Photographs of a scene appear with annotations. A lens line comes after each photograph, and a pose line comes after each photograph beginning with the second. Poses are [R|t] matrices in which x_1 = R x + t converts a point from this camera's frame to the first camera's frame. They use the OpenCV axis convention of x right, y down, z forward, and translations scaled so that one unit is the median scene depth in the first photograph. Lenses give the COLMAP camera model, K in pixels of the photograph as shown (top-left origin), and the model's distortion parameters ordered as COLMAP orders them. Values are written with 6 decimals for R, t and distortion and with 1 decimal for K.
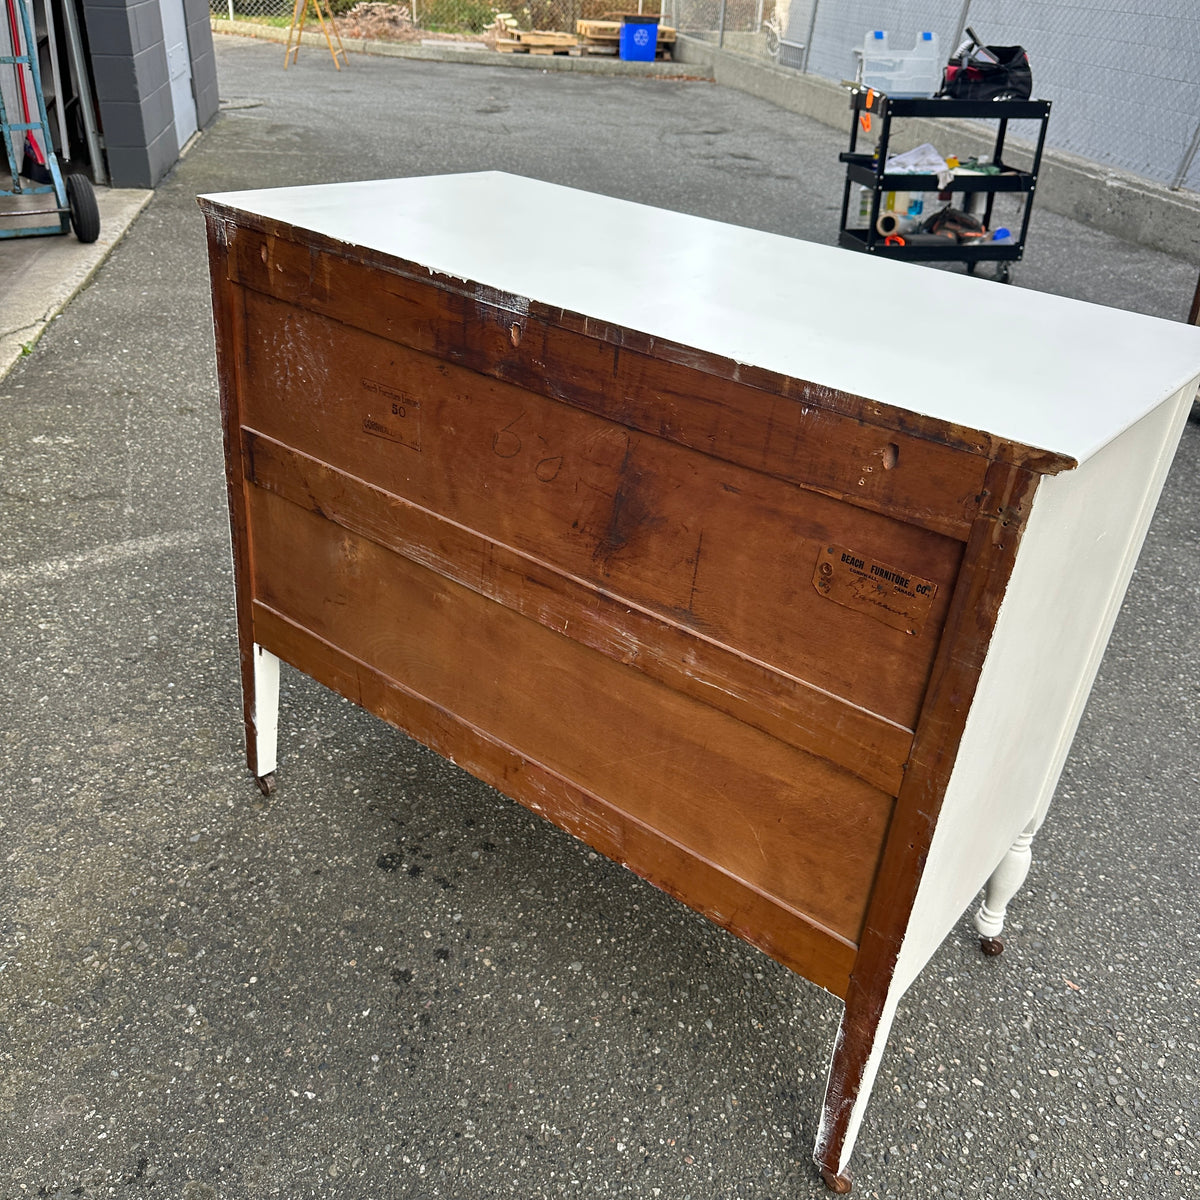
lens RADIAL K [[1126.0, 0, 607.7], [0, 1126.0, 611.8], [0, 0, 1]] dist [0.032489, -0.049762]
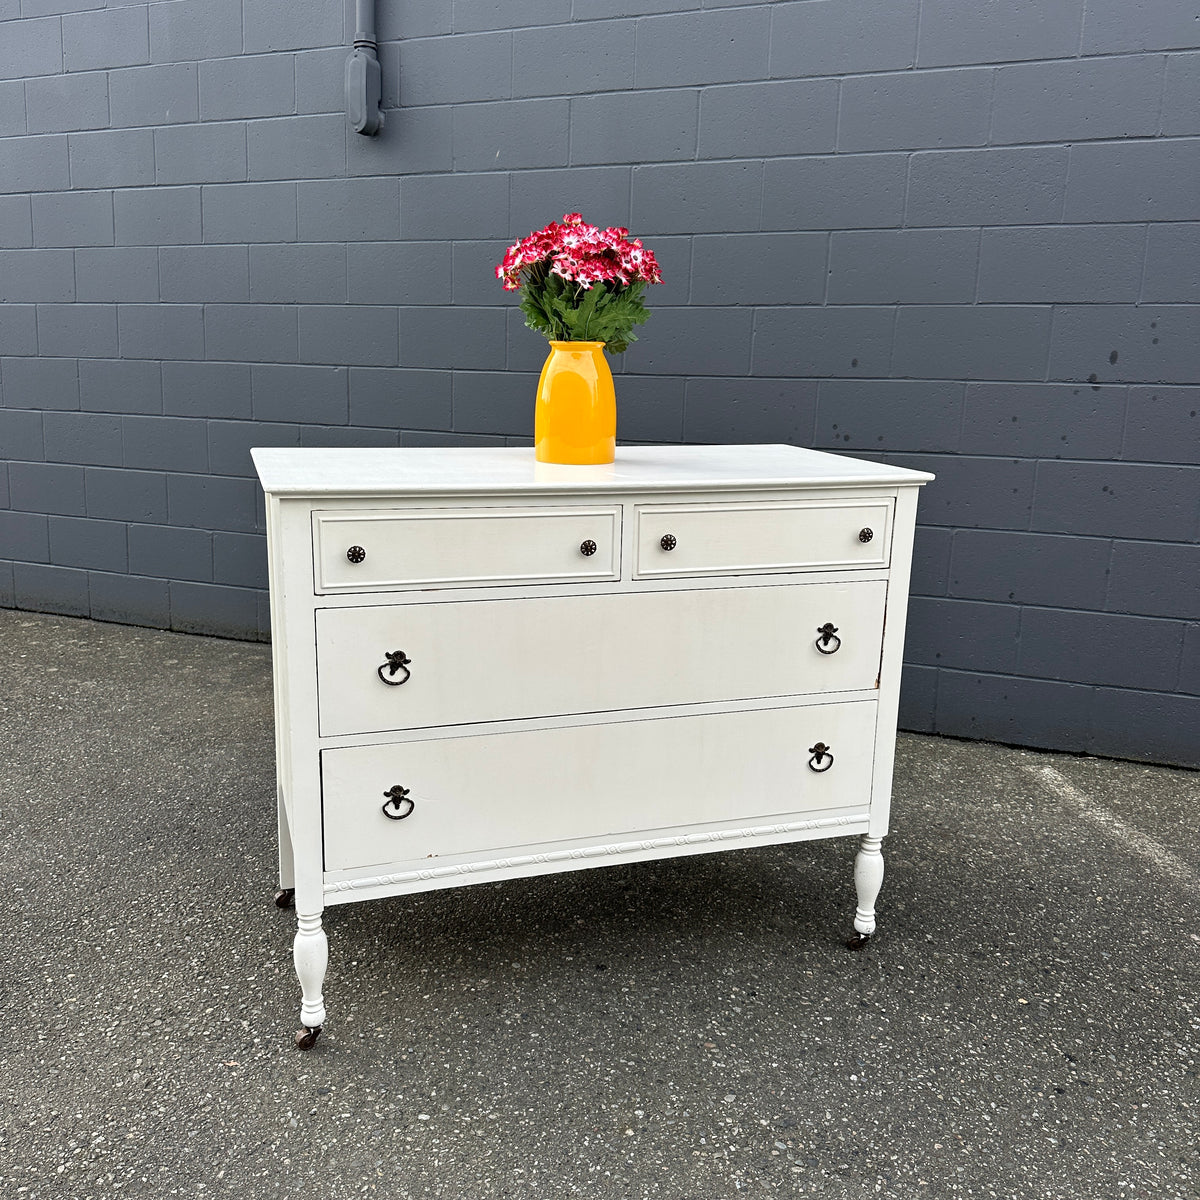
lens RADIAL K [[1123.4, 0, 594.8], [0, 1123.4, 594.6], [0, 0, 1]] dist [0.050330, -0.083345]
pose [[-0.540856, 0.088426, -0.836455, 1.037439], [-0.470357, 0.792639, 0.387929, -0.591958], [0.697309, 0.603245, -0.387111, 1.317109]]
